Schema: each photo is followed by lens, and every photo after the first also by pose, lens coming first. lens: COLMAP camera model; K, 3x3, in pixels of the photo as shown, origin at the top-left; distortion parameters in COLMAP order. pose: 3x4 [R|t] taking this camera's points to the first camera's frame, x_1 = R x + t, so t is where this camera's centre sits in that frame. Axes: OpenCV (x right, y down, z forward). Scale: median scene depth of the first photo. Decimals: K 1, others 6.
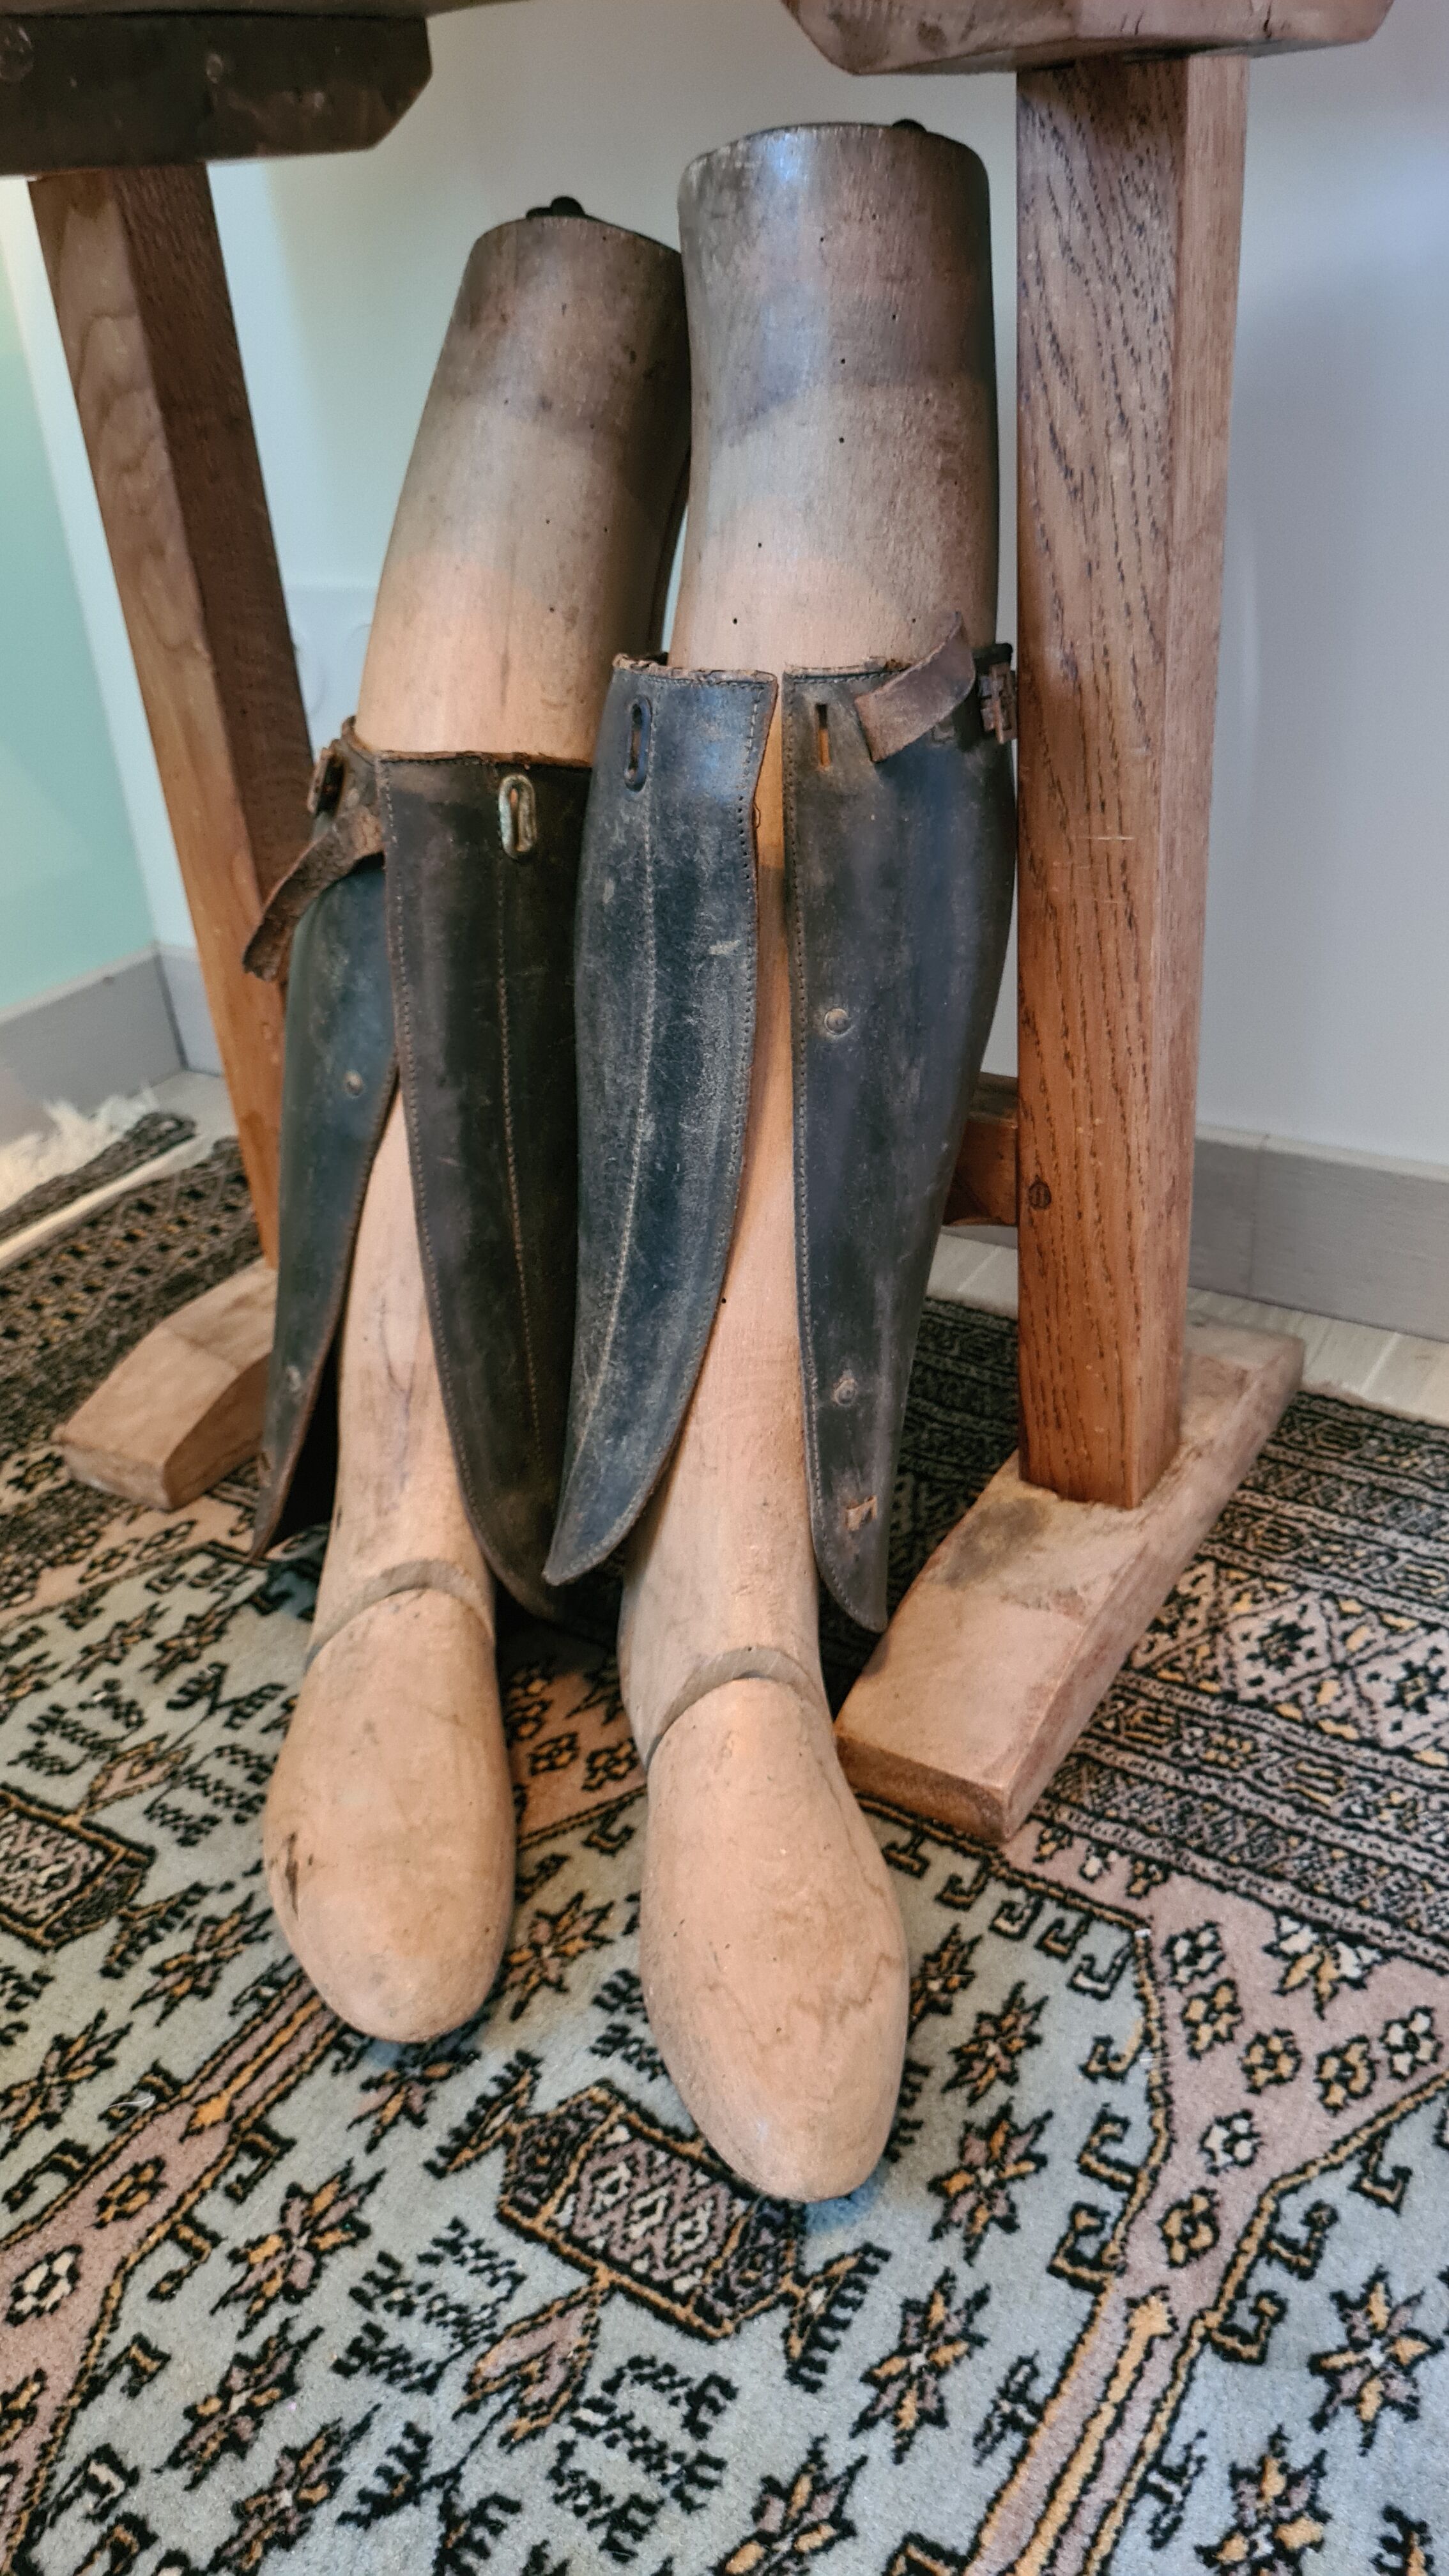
lens RADIAL K [[1981.9, 0, 706.2], [0, 1981.9, 1265.8], [0, 0, 1]] dist [0.042014, -0.048855]
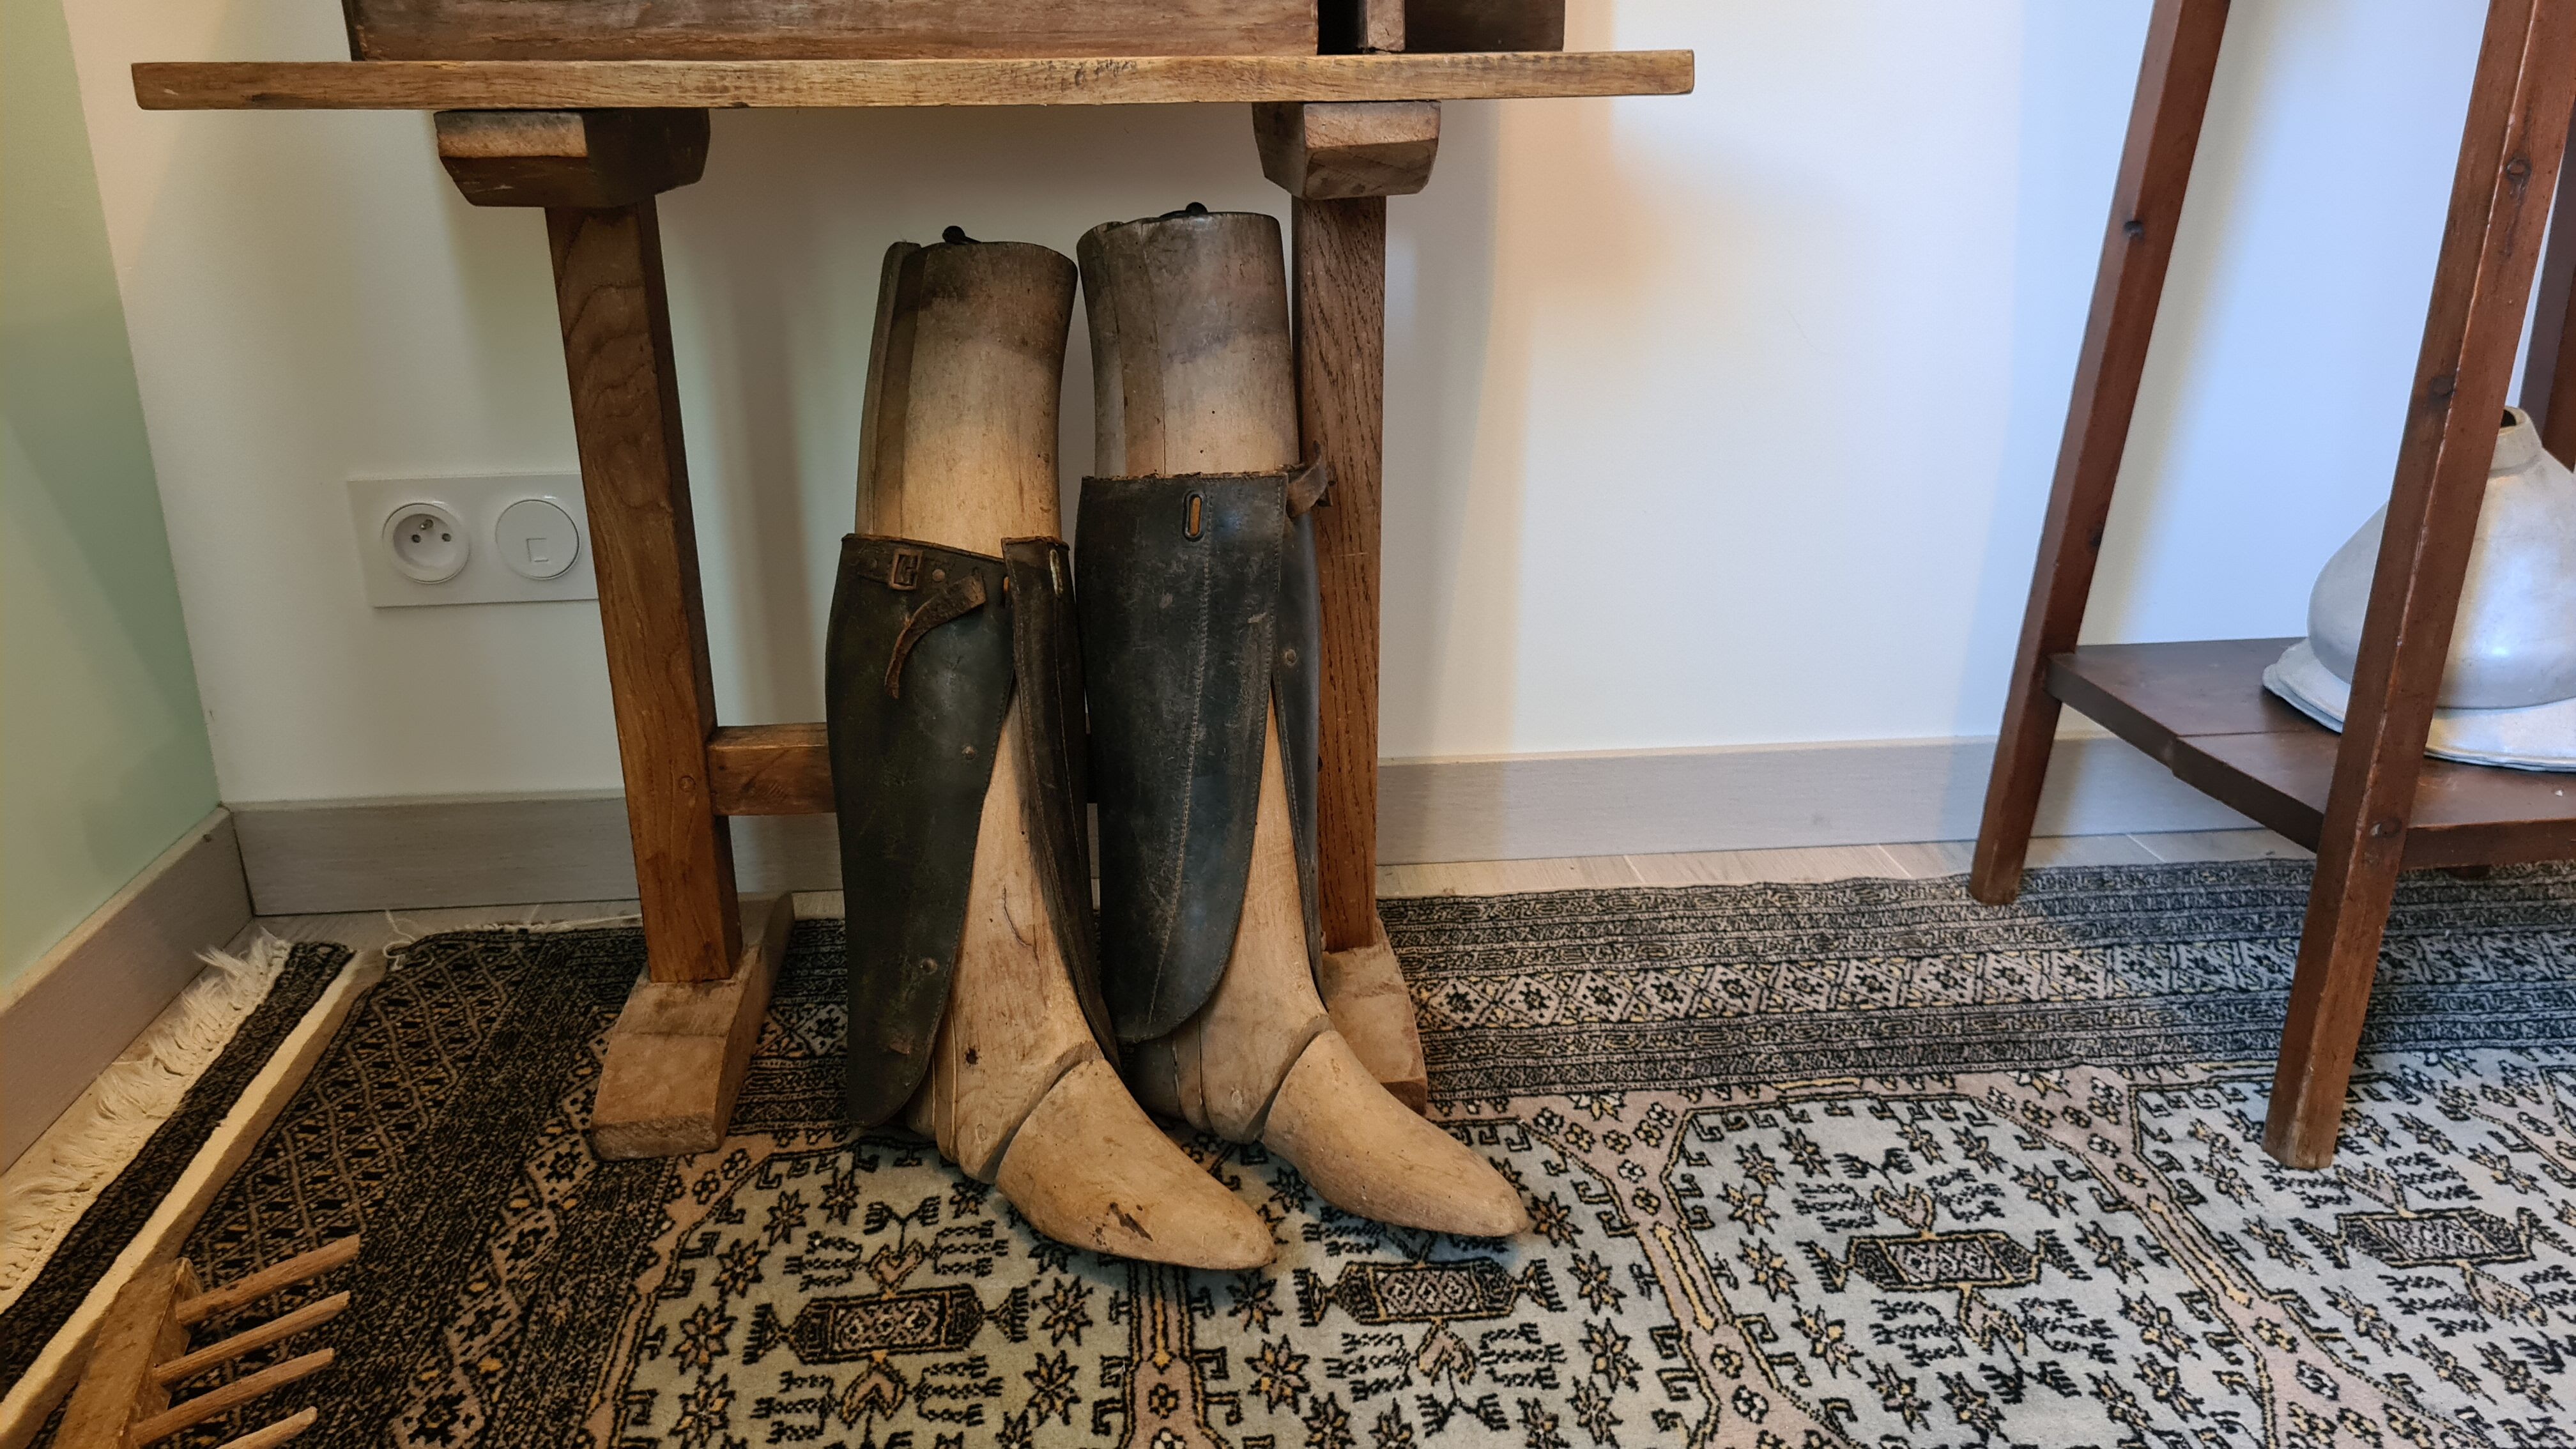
lens RADIAL K [[1981.9, 0, 1288.0], [0, 1981.9, 724.5], [0, 0, 1]] dist [0.042014, -0.048855]
pose [[0.777688, -0.128216, 0.615437, -1.109772], [0.252561, 0.960223, -0.119099, 0.160032], [-0.575686, 0.248057, 0.779136, -0.422373]]
